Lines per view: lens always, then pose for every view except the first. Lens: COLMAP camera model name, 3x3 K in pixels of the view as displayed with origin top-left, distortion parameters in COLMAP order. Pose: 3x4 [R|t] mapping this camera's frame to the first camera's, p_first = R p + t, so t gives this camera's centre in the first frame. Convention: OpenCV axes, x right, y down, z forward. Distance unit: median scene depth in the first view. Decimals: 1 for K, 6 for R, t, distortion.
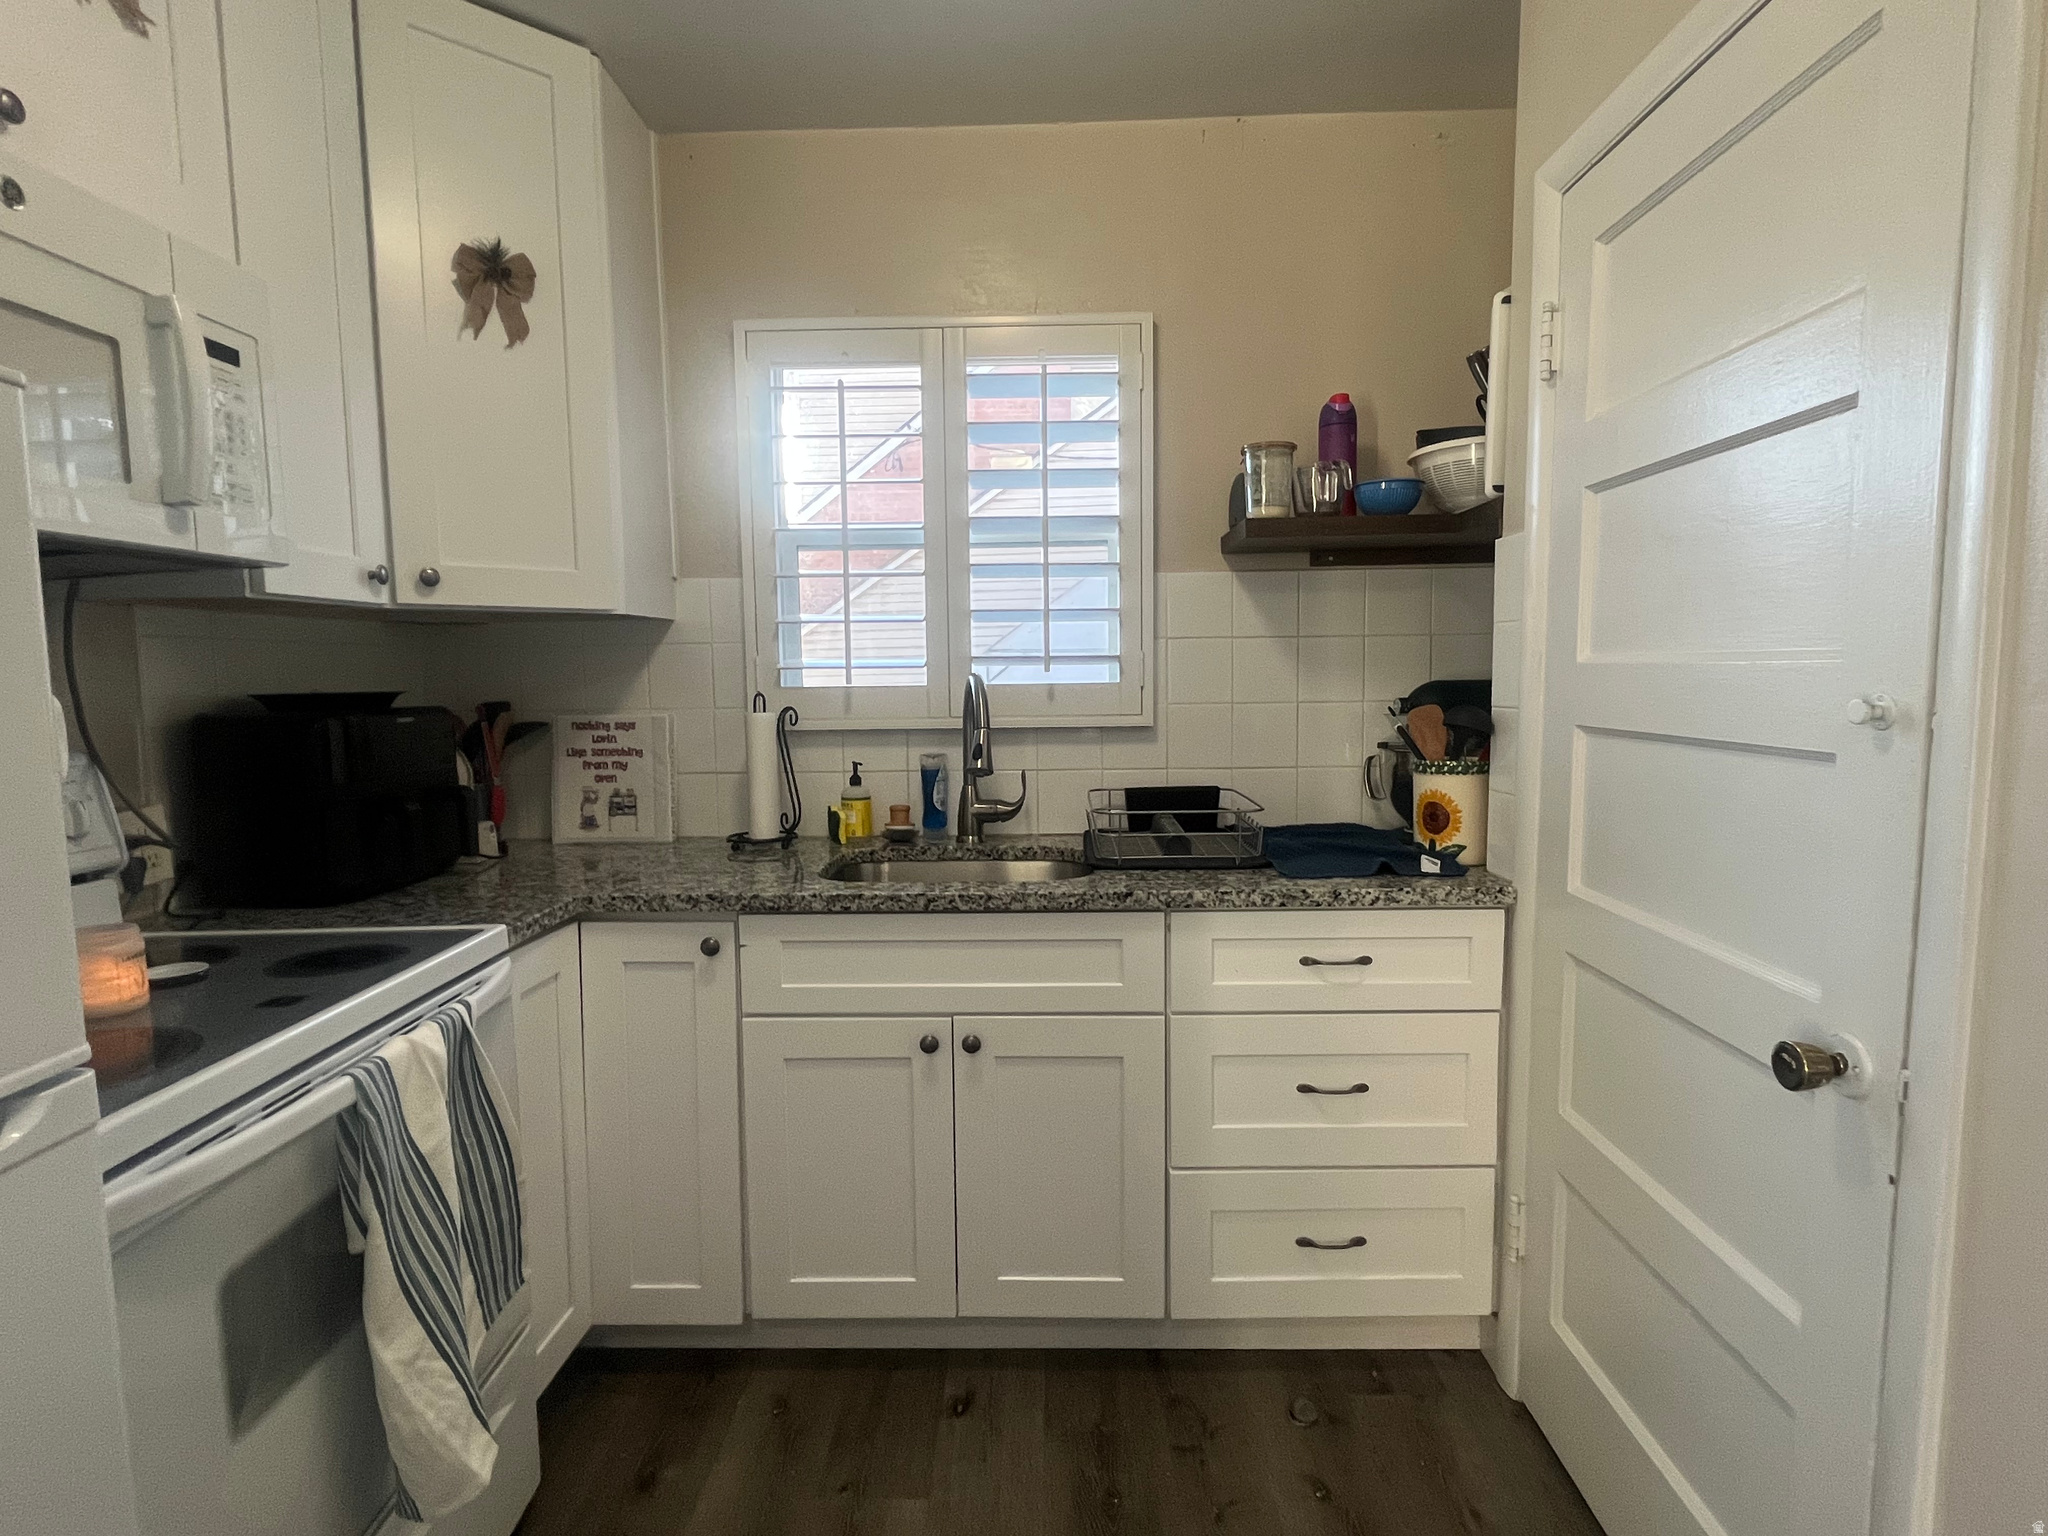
lens RADIAL K [[1051.5, 0, 1024.0], [0, 1051.5, 768.0], [0, 0, 1]] dist [-0.000727, -0.000522]
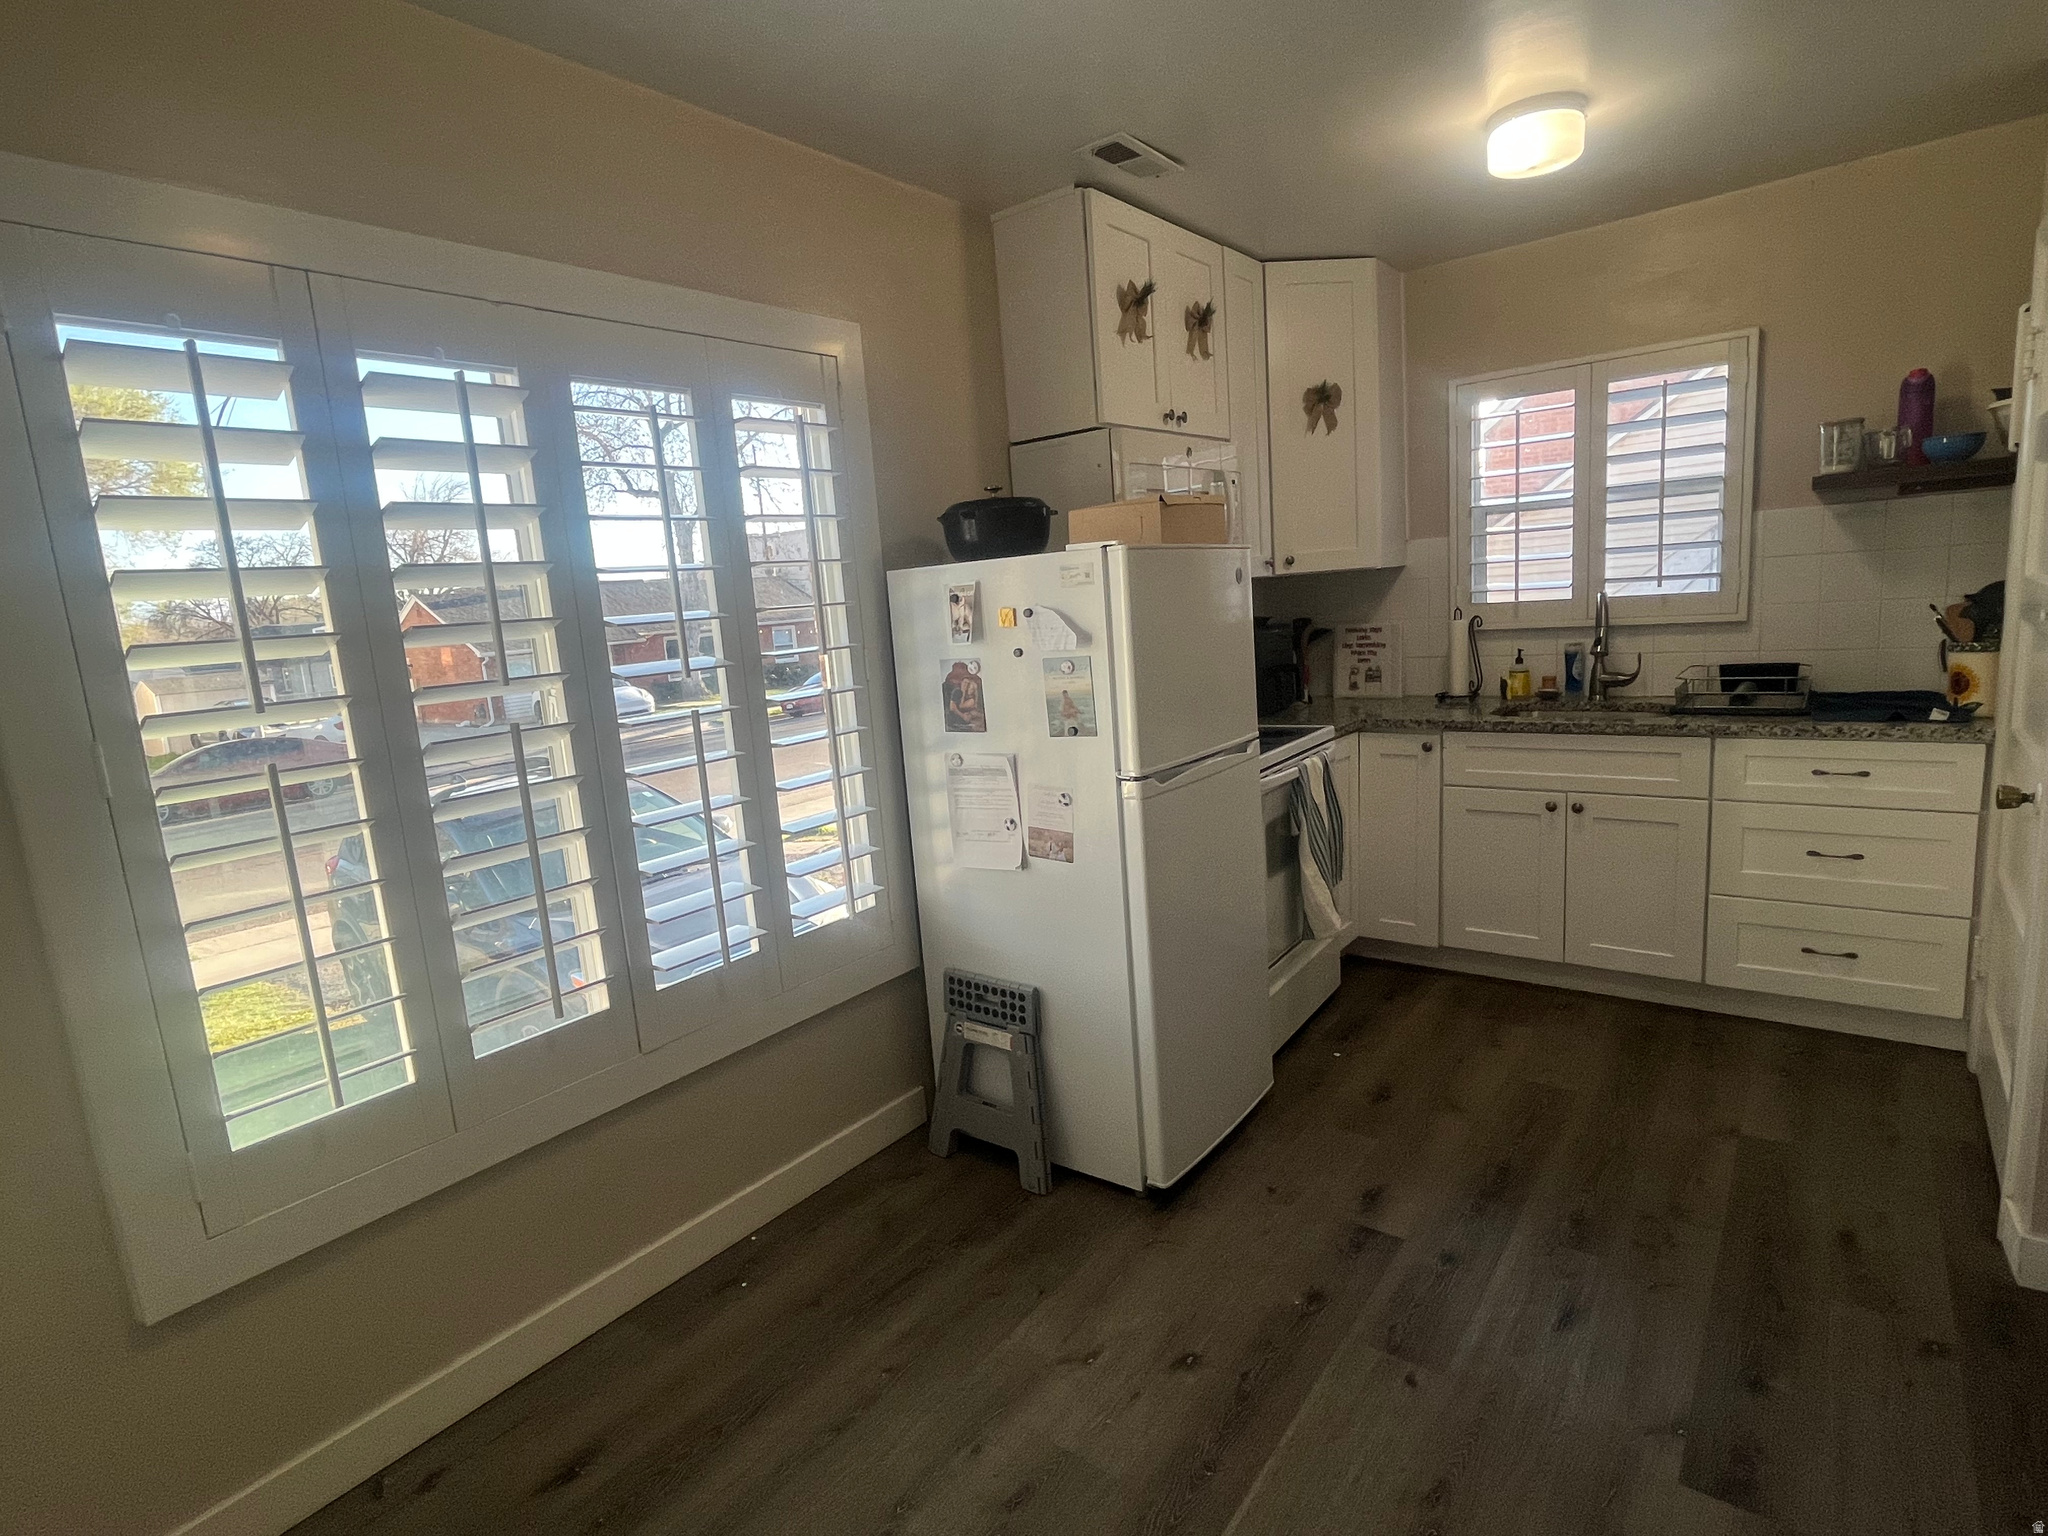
lens RADIAL K [[1051.5, 0, 1024.0], [0, 1051.5, 768.0], [0, 0, 1]] dist [-0.000727, -0.000522]
pose [[0.806360, 0.052642, -0.589078, 0.193780], [0.009979, 0.994678, 0.102548, 0.003272], [0.591341, -0.088569, 0.801543, -0.786459]]
